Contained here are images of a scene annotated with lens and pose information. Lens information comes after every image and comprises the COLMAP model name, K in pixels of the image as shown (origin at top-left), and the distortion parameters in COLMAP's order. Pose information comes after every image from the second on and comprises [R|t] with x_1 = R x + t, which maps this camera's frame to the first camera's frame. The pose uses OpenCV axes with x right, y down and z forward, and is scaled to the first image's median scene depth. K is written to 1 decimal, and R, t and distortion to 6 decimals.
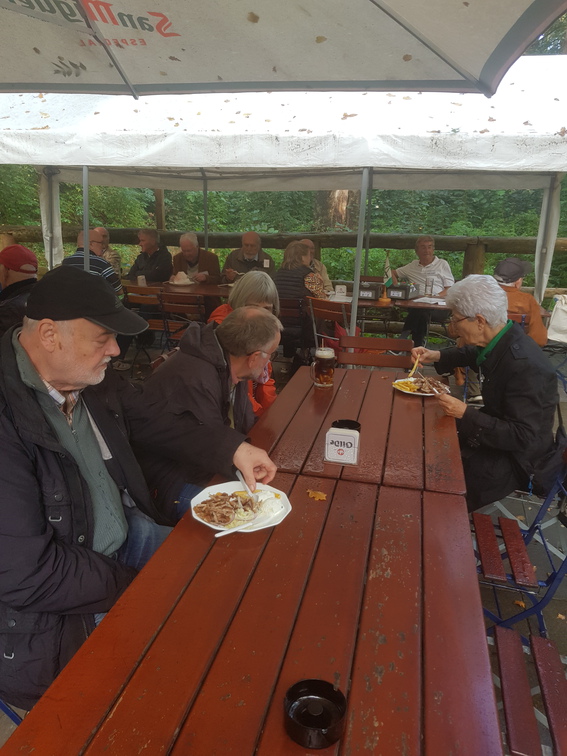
lens RADIAL K [[574.2, 0, 283.5], [0, 574.2, 378.0], [0, 0, 1]] dist [-0.001001, 0.000847]
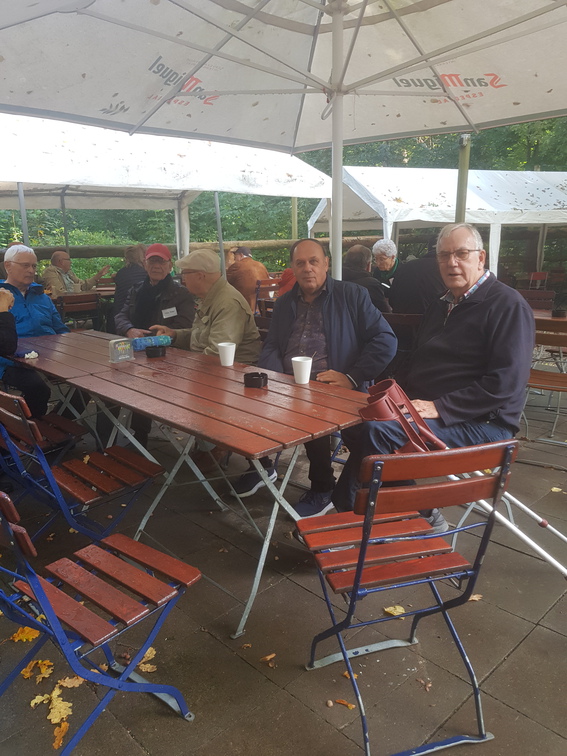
lens RADIAL K [[567.5, 0, 273.8], [0, 567.5, 371.3], [0, 0, 1]] dist [0.050722, -0.098386]
pose [[0.567392, -0.221250, 0.793167, -0.987787], [0.260880, 0.961908, 0.081698, 0.008529], [-0.781030, 0.160567, 0.603499, 0.037670]]
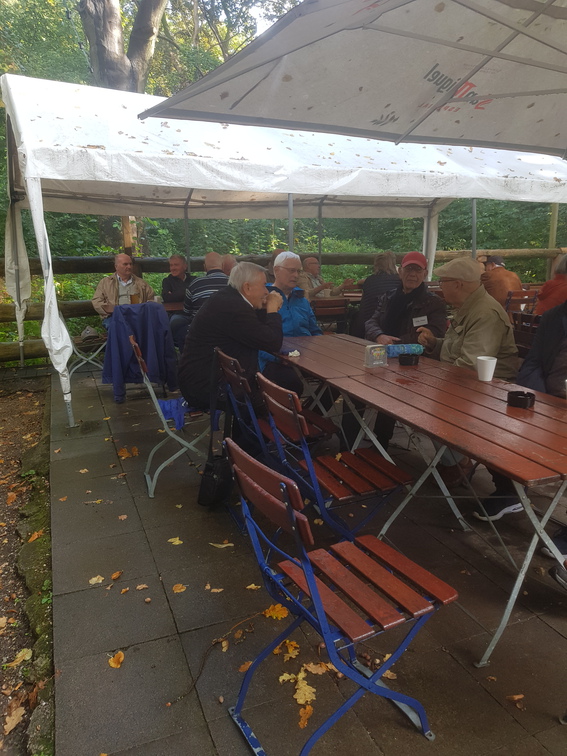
lens RADIAL K [[565.1, 0, 294.1], [0, 565.1, 376.1], [0, 0, 1]] dist [0.051358, -0.093695]
pose [[0.824953, -0.151558, 0.544503, -1.009154], [0.181773, 0.983339, -0.001693, -0.000099], [-0.535175, 0.100372, 0.838757, 0.062245]]
